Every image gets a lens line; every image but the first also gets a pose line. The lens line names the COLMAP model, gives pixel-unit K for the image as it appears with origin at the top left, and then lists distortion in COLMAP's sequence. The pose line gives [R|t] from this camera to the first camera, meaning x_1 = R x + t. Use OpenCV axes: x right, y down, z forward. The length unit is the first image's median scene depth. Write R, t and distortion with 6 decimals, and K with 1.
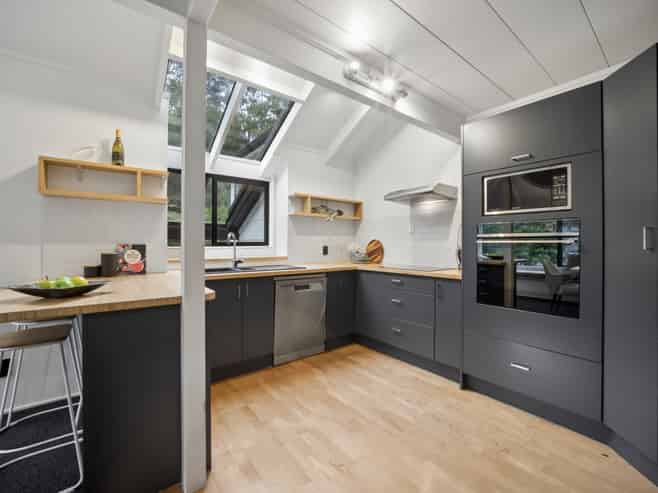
lens RADIAL K [[276.8, 0, 319.6], [0, 276.8, 240.7], [0, 0, 1]] dist [0.000038, 0.000035]
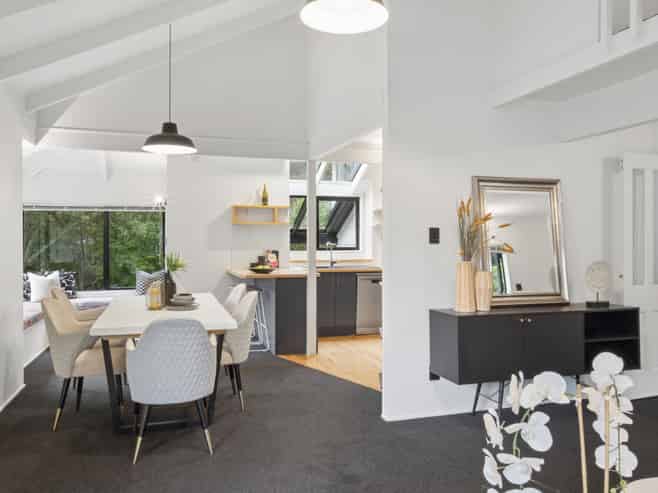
lens RADIAL K [[511.1, 0, 329.0], [0, 511.1, 246.5], [0, 0, 1]] dist [0.000016, -0.000033]
pose [[0.946055, 0.001311, -0.324004, 0.492176], [0.006326, 0.999726, 0.022516, -0.058556], [0.323945, -0.023351, 0.945788, -1.366342]]
